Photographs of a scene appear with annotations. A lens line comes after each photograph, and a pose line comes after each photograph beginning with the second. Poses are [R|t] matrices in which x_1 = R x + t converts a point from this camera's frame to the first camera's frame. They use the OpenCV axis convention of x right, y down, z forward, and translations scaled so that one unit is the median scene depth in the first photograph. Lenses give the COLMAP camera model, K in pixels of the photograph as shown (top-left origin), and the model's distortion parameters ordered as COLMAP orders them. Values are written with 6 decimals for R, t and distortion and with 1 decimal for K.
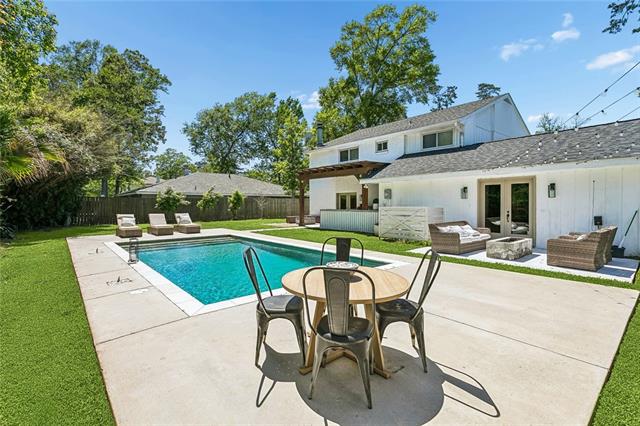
lens RADIAL K [[304.8, 0, 316.5], [0, 304.8, 202.5], [0, 0, 1]] dist [0.000439, 0.000647]
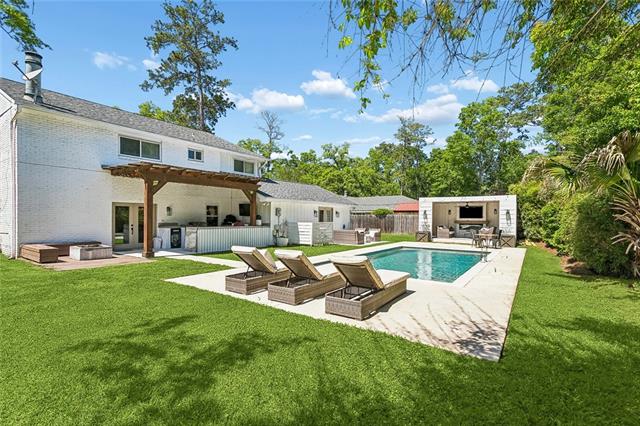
lens RADIAL K [[306.8, 0, 320.0], [0, 306.8, 213.0], [0, 0, 1]] dist [0.002890, 0.000693]
pose [[-0.255294, 0.017918, 0.966697, -0.658286], [-0.009031, 0.999740, -0.020915, 0.000509], [-0.966821, -0.014070, -0.255066, 0.772735]]
